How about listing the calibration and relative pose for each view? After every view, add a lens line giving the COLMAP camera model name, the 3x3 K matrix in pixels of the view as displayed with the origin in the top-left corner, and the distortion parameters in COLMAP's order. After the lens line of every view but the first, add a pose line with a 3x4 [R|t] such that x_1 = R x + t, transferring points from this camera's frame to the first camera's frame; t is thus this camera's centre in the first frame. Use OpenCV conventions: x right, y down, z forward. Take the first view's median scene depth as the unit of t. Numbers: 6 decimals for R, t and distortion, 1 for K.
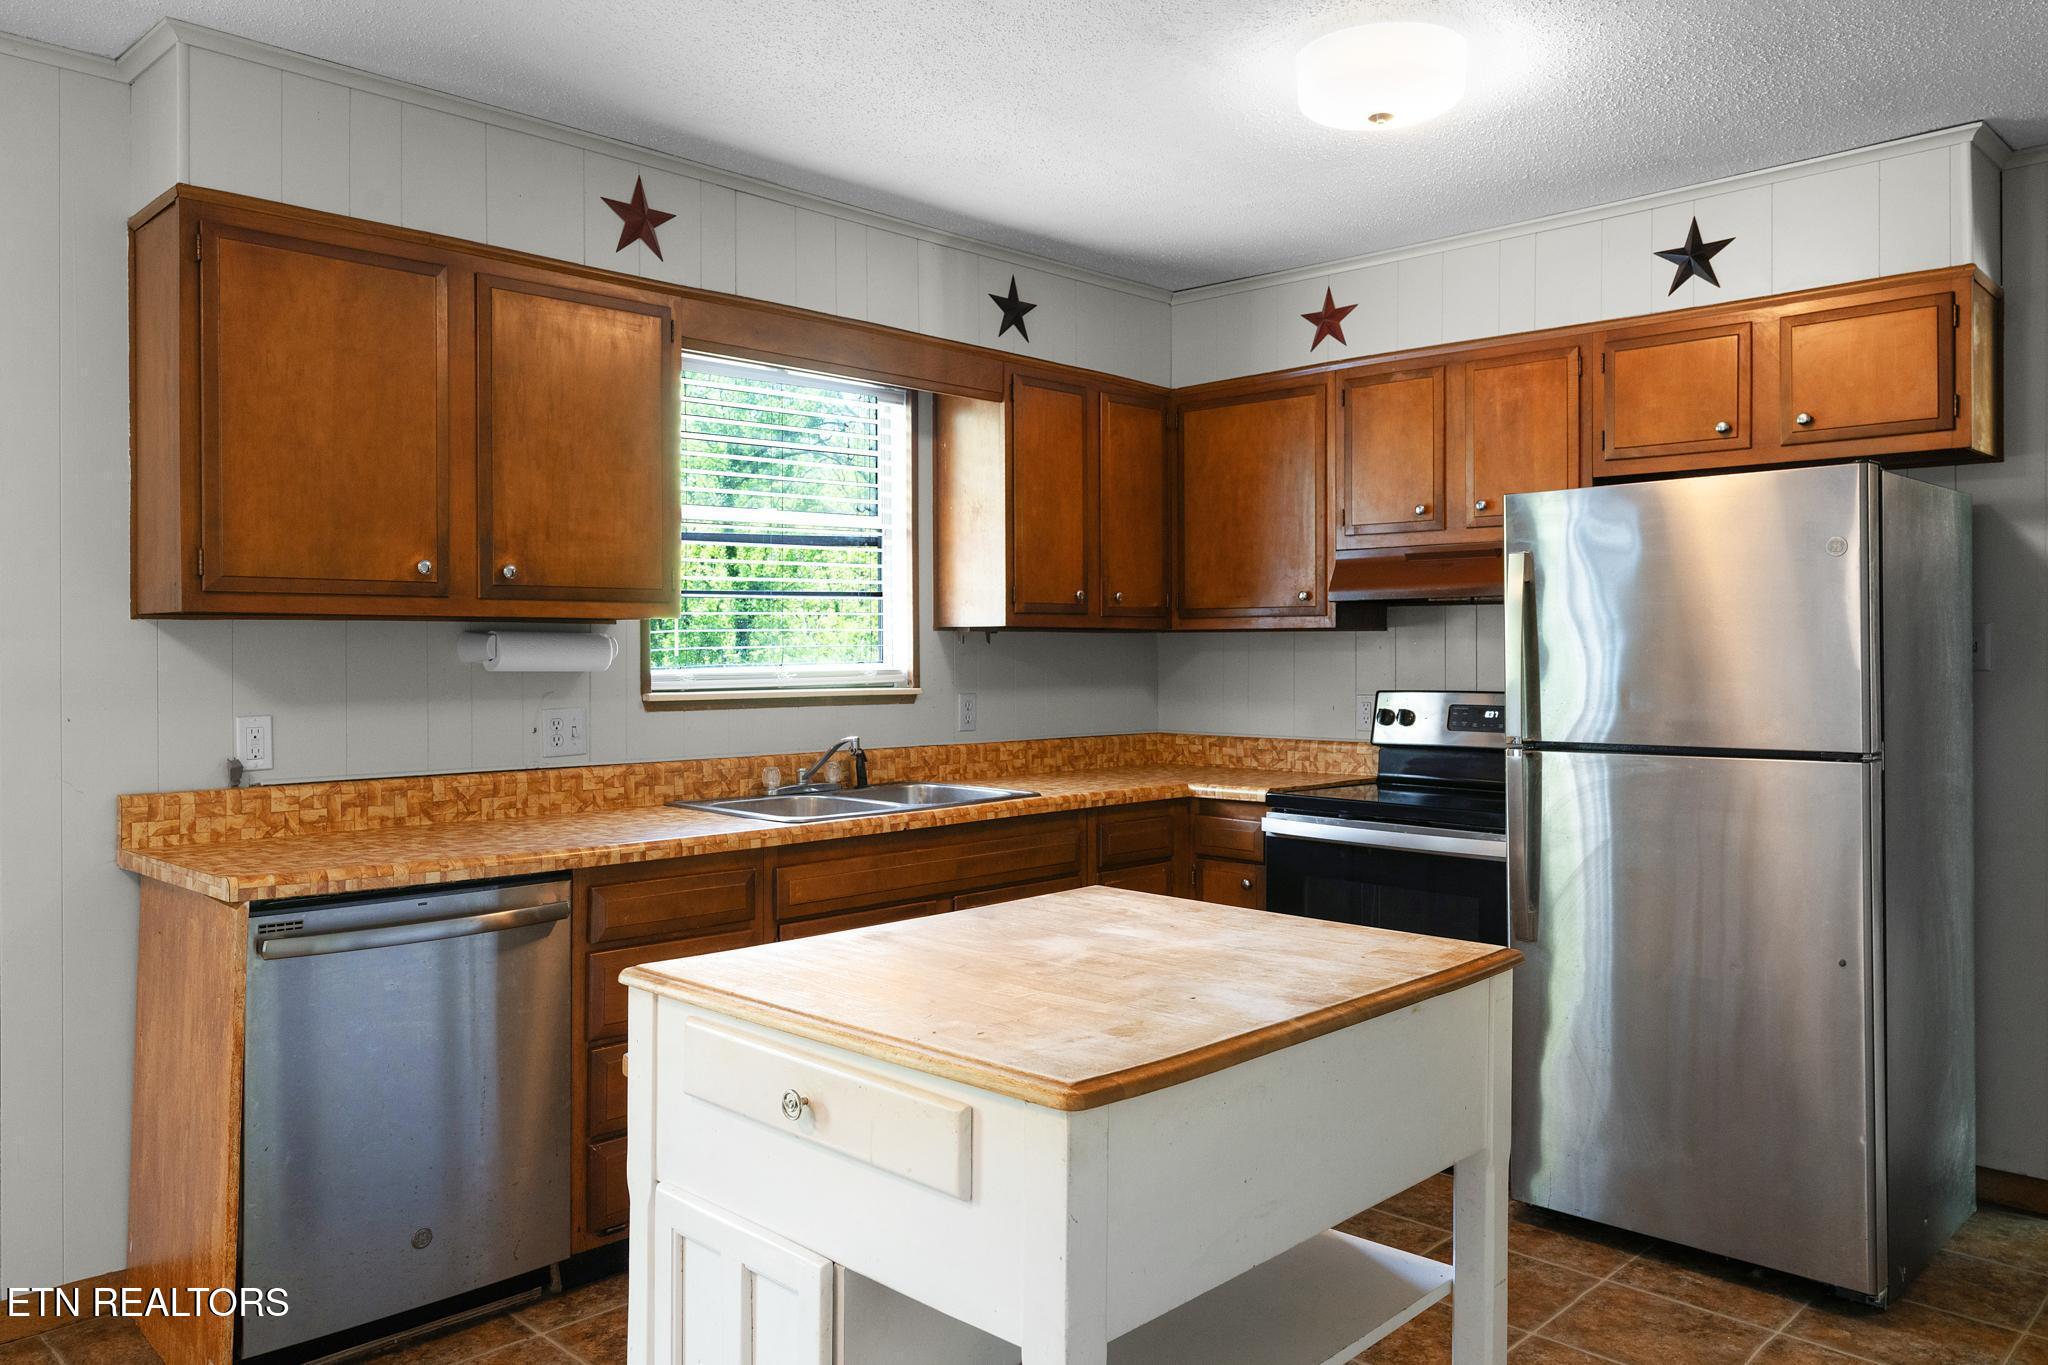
lens RADIAL K [[1455.9, 0, 1024.0], [0, 1455.9, 682.5], [0, 0, 1]] dist [0.006161, 0.005949]
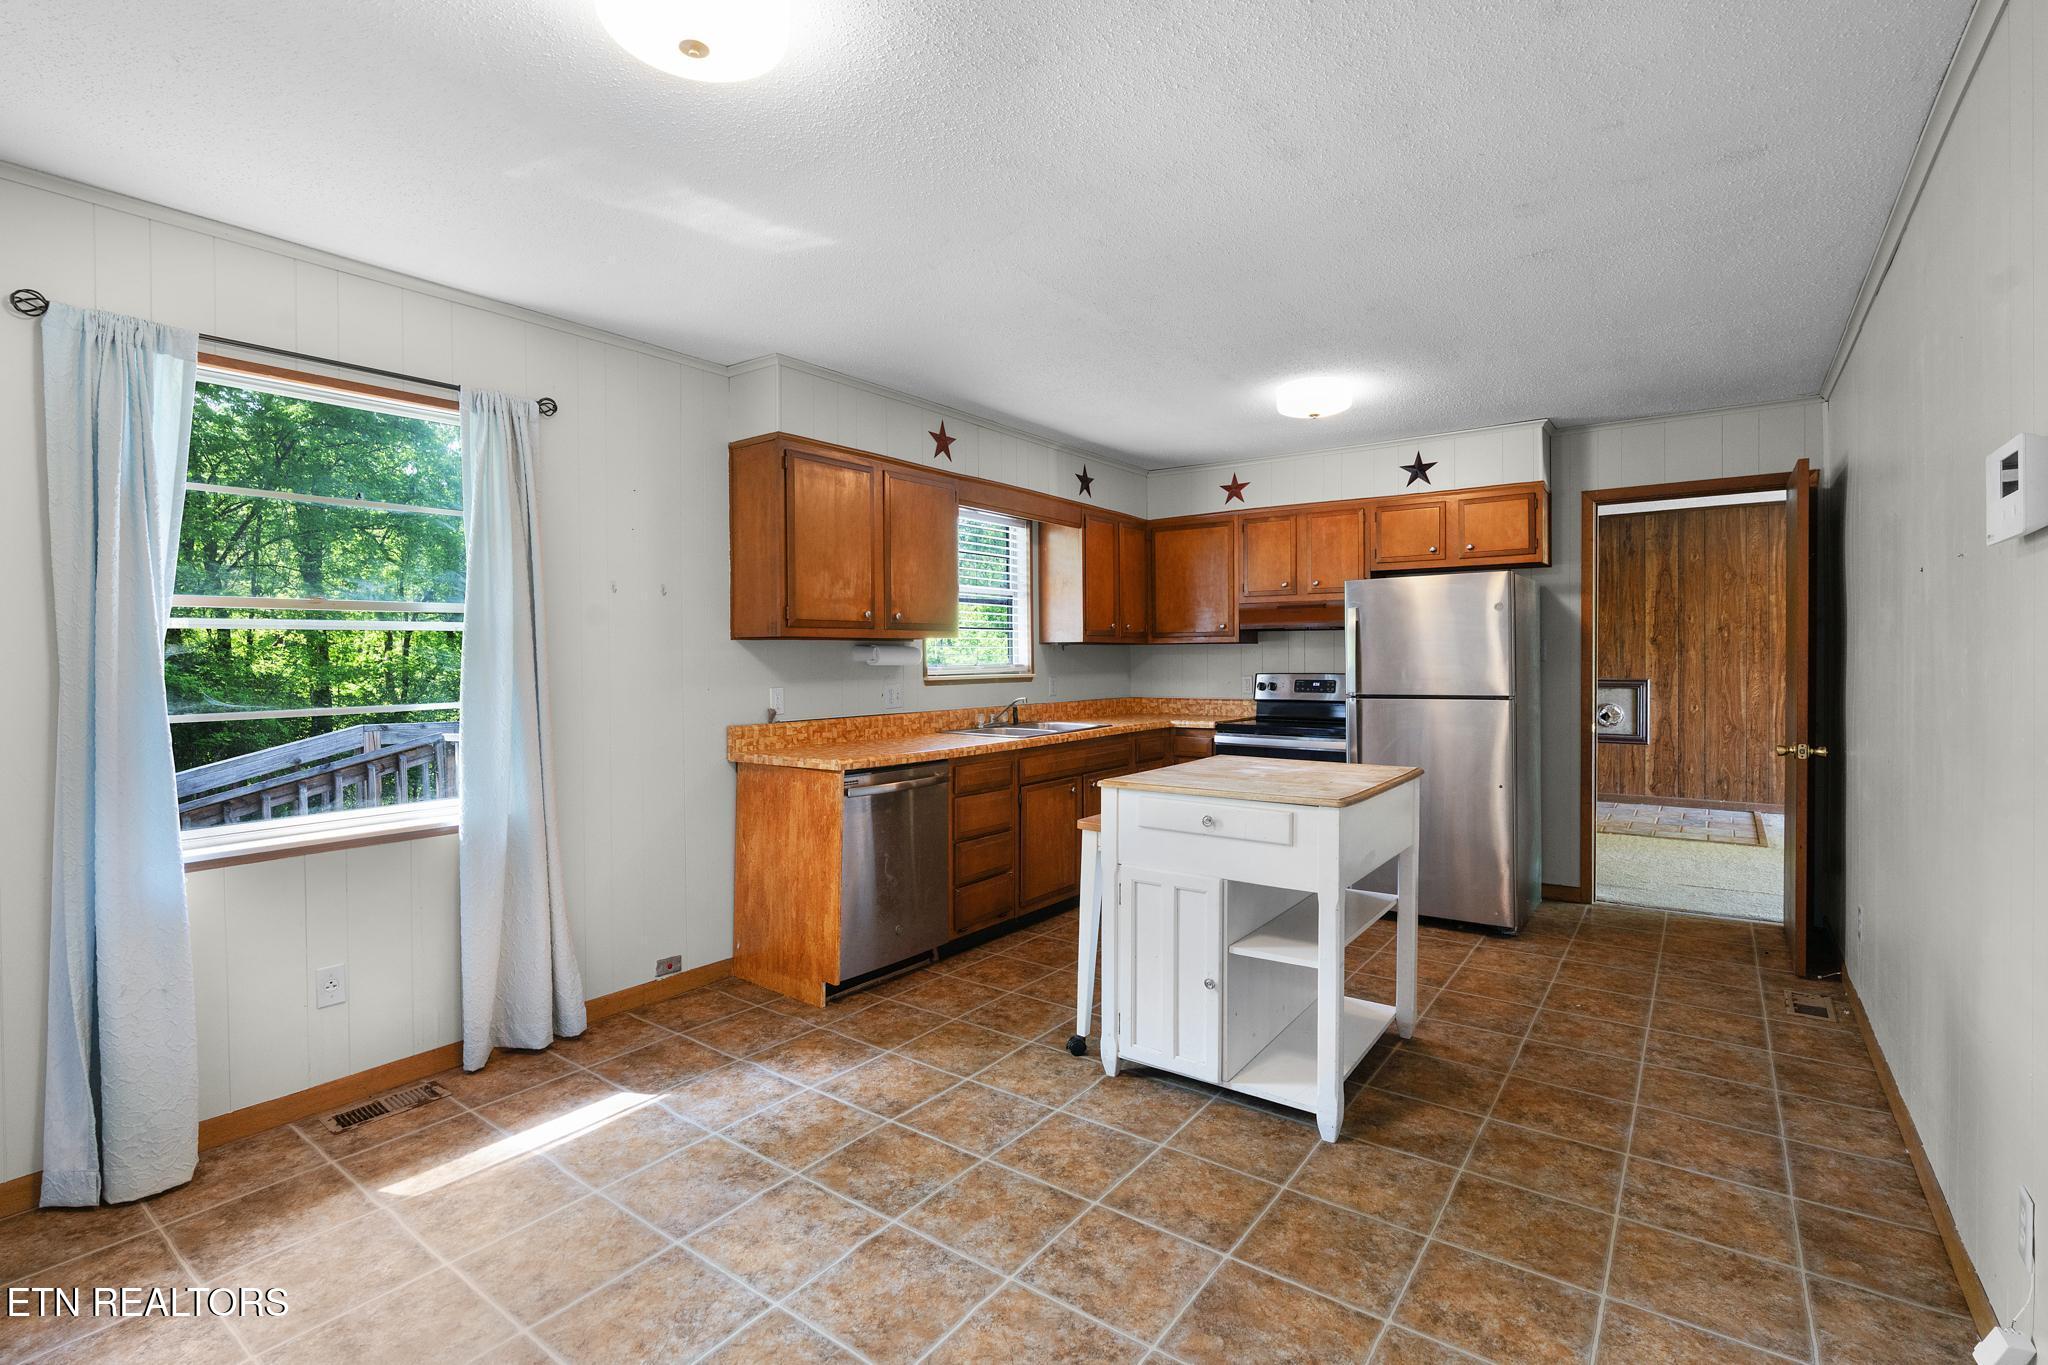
lens RADIAL K [[930.5, 0, 1029.3], [0, 930.5, 685.6], [0, 0, 1]] dist [0.000328, 0.000048]
pose [[0.989342, -0.009626, 0.145290, -0.290648], [0.008239, 0.999915, 0.010145, 0.007783], [-0.145375, -0.008840, 0.989337, -0.259103]]
